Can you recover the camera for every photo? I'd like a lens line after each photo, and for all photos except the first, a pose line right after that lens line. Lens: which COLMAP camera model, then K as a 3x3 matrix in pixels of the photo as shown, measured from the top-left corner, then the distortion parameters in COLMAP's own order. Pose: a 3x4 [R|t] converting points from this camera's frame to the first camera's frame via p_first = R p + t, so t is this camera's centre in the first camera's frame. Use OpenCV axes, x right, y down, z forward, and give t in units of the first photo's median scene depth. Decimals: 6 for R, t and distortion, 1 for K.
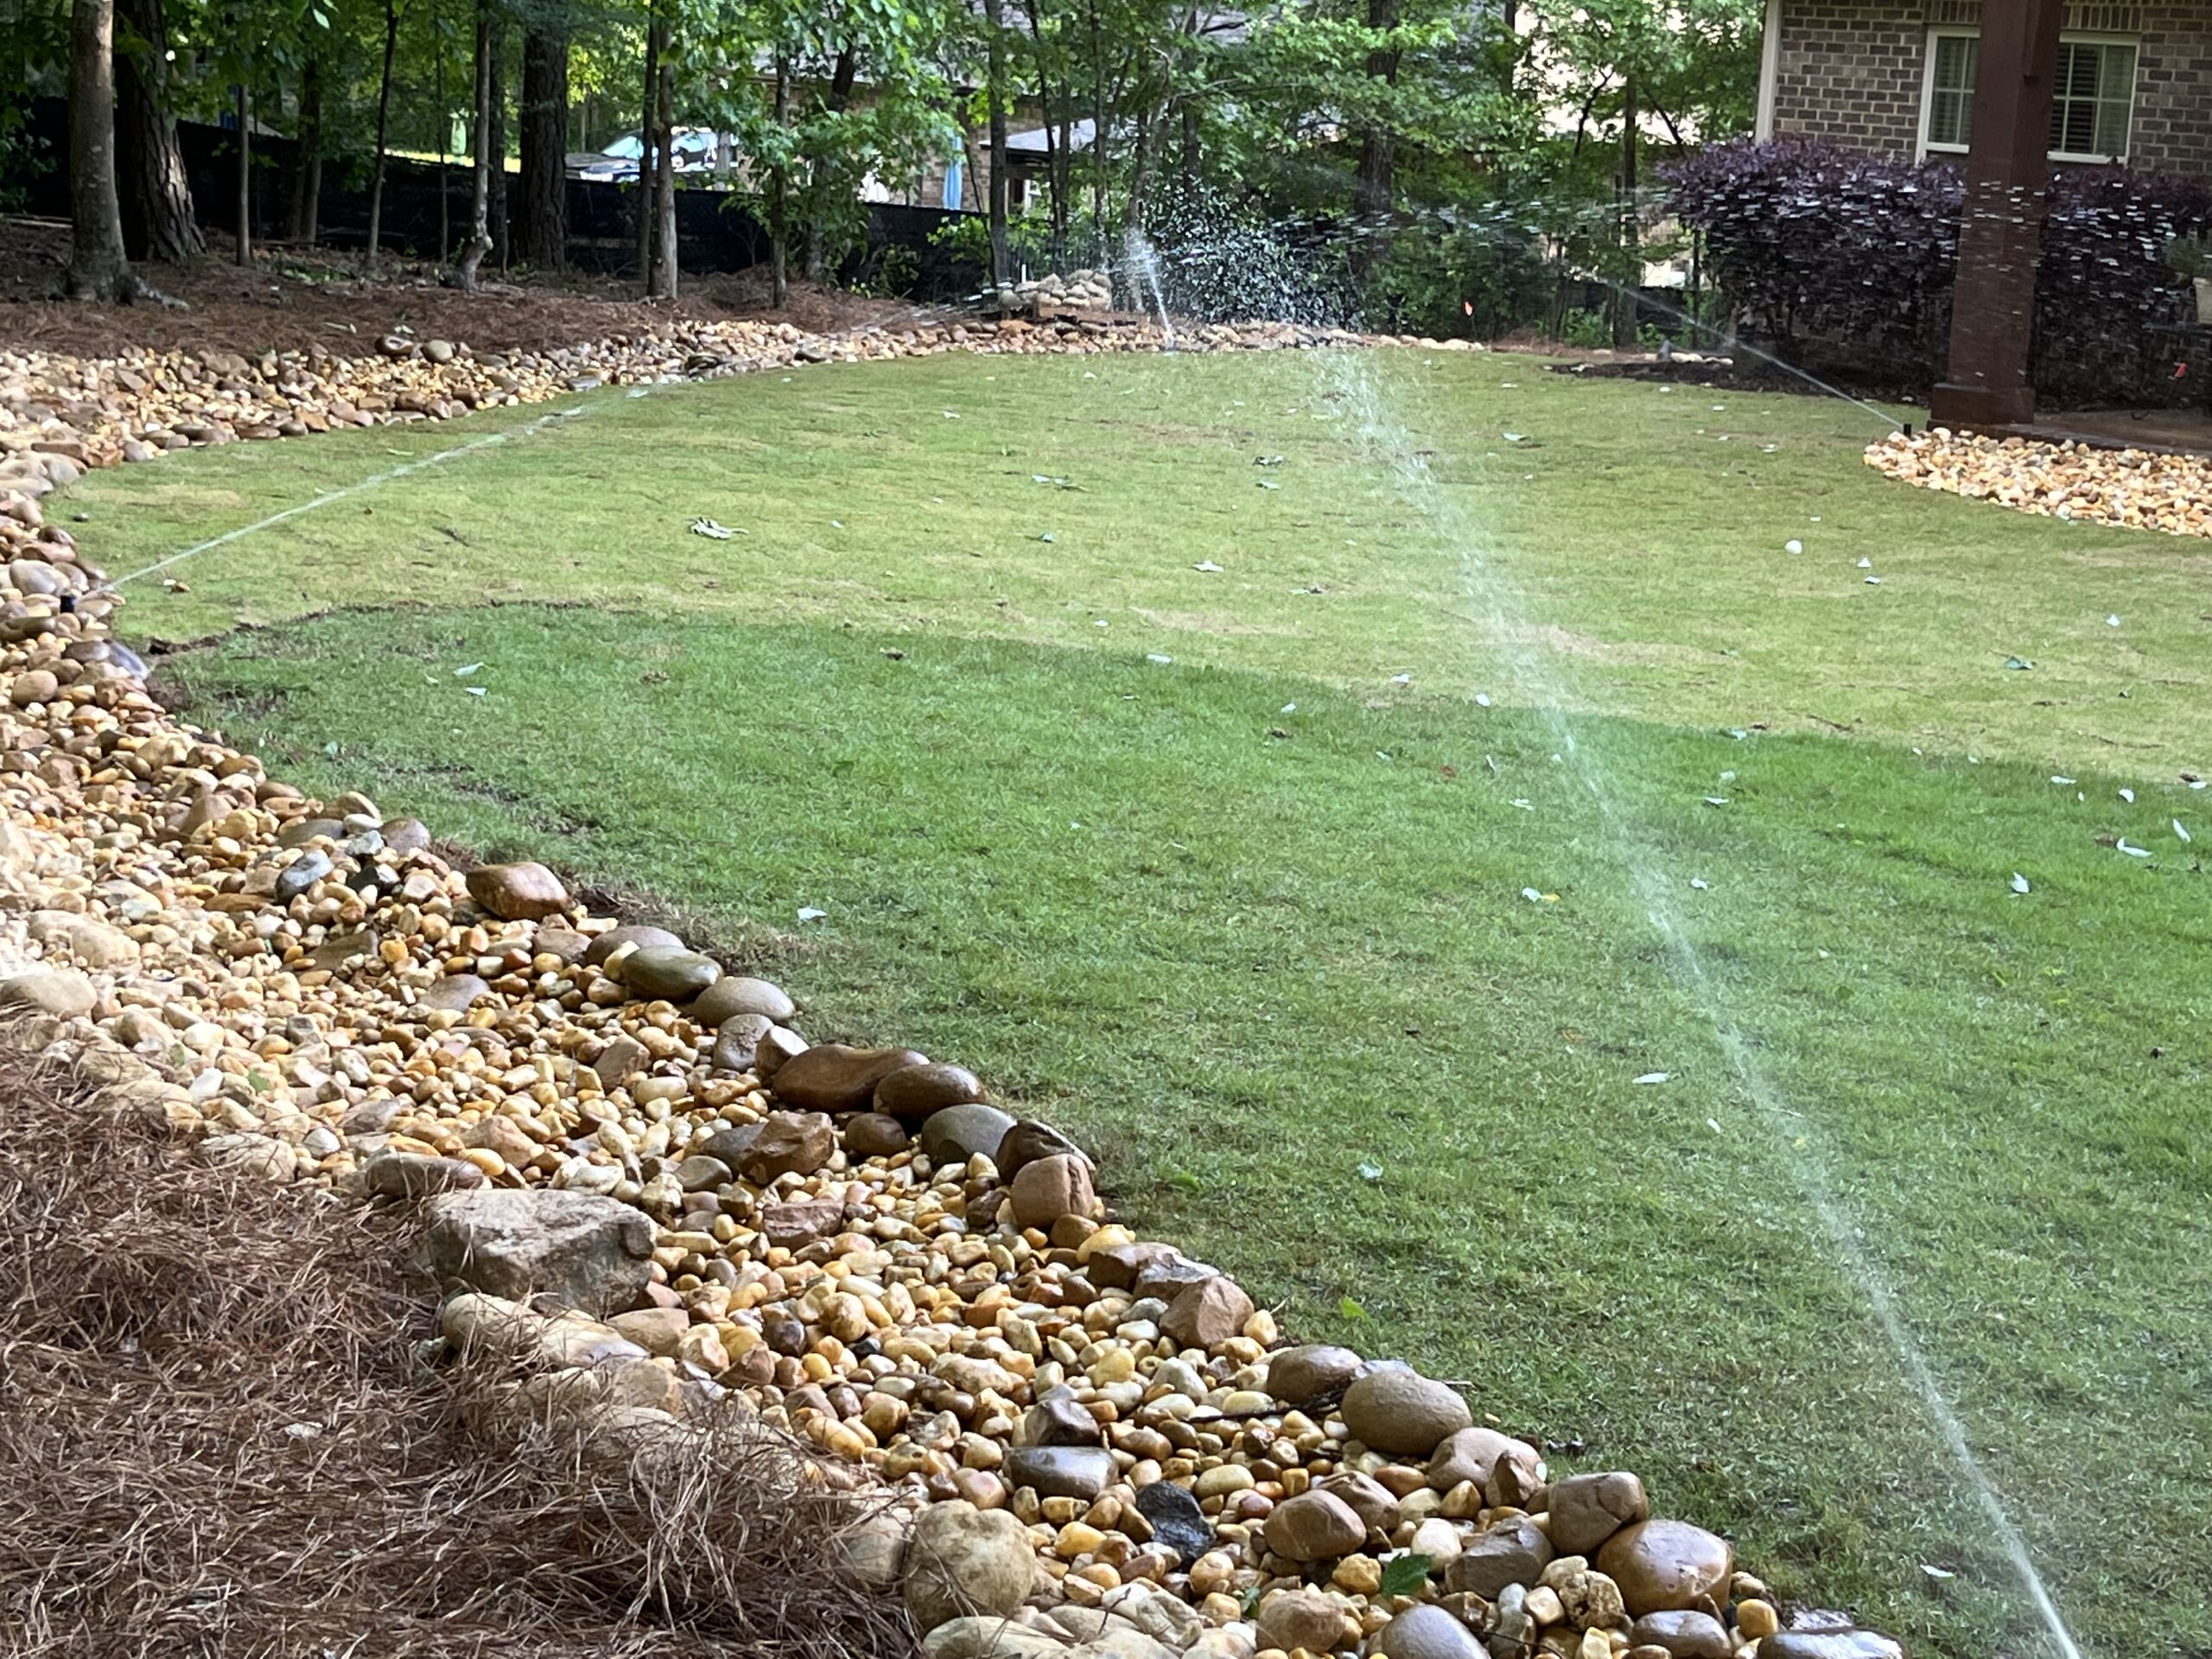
lens RADIAL K [[3769.4, 0, 1100.7], [0, 3769.4, 825.2], [0, 0, 1]] dist [0.033750, 0.000000]
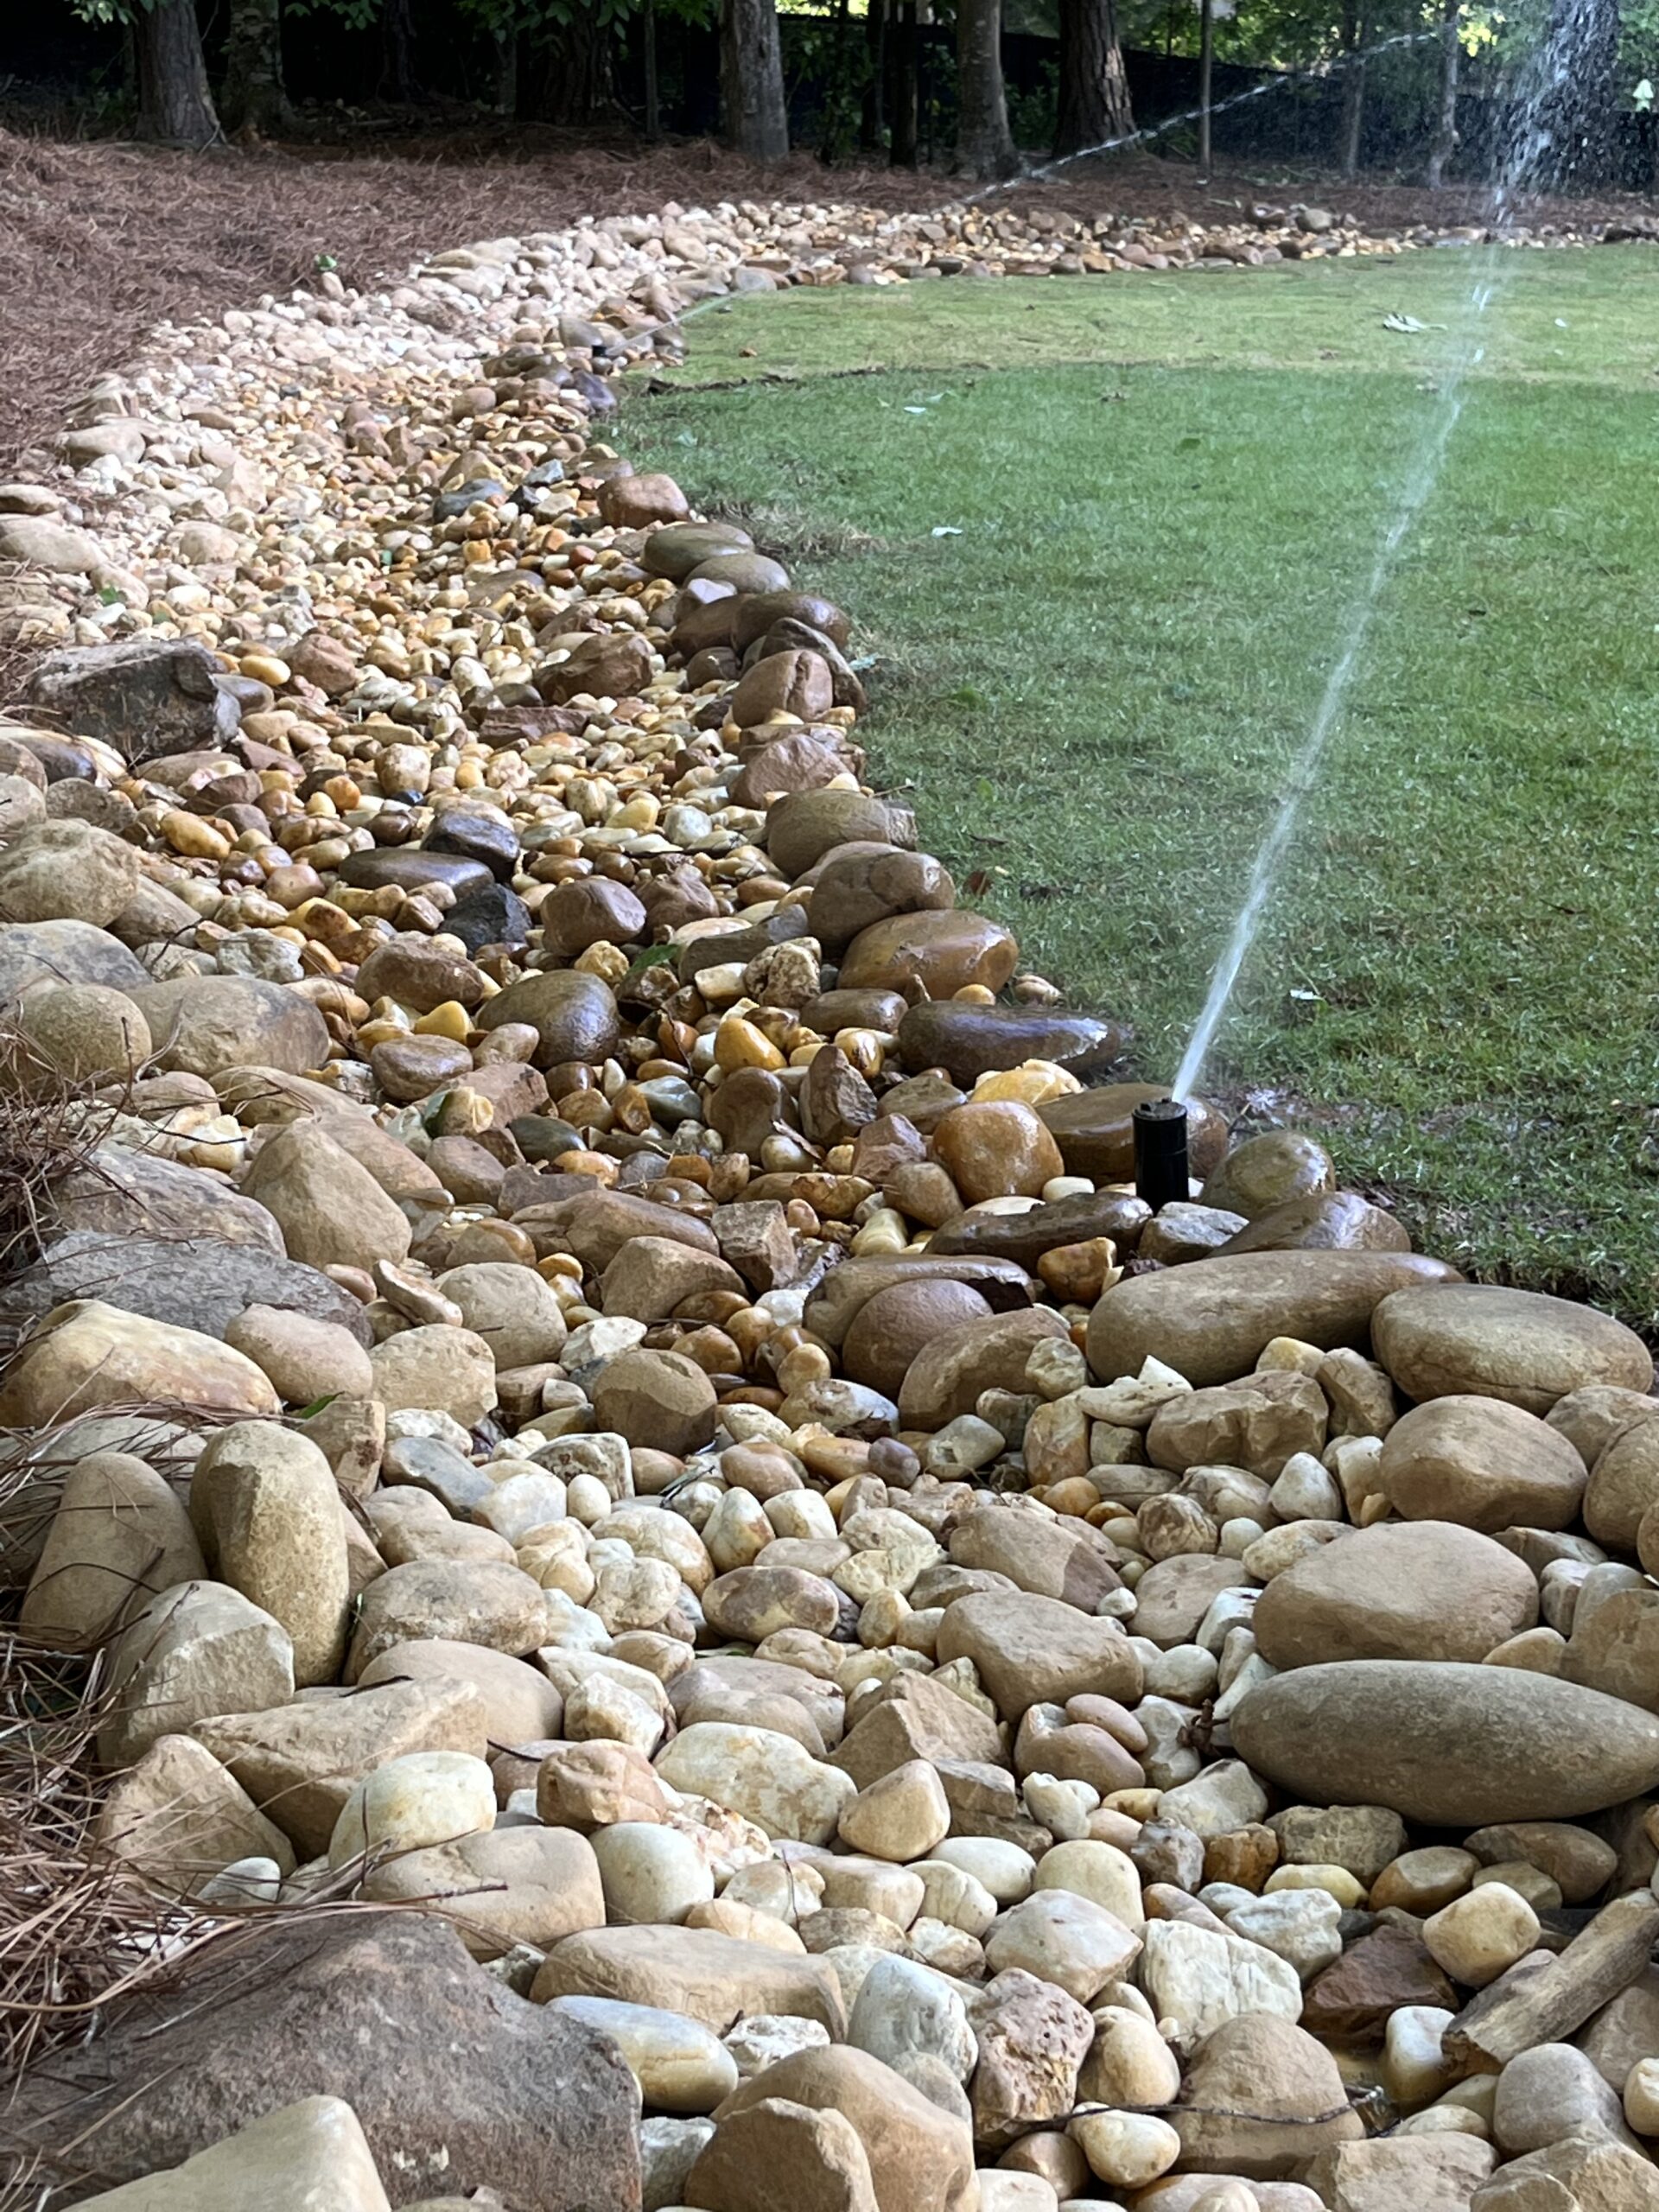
lens RADIAL K [[3769.4, 0, 821.8], [0, 3769.4, 1107.4], [0, 0, 1]] dist [0.033750, 0.000000]
pose [[0.914468, 0.053449, -0.401113, 0.120276], [-0.030898, 0.997567, 0.062486, 0.048173], [0.403477, -0.044748, 0.913895, 0.075713]]
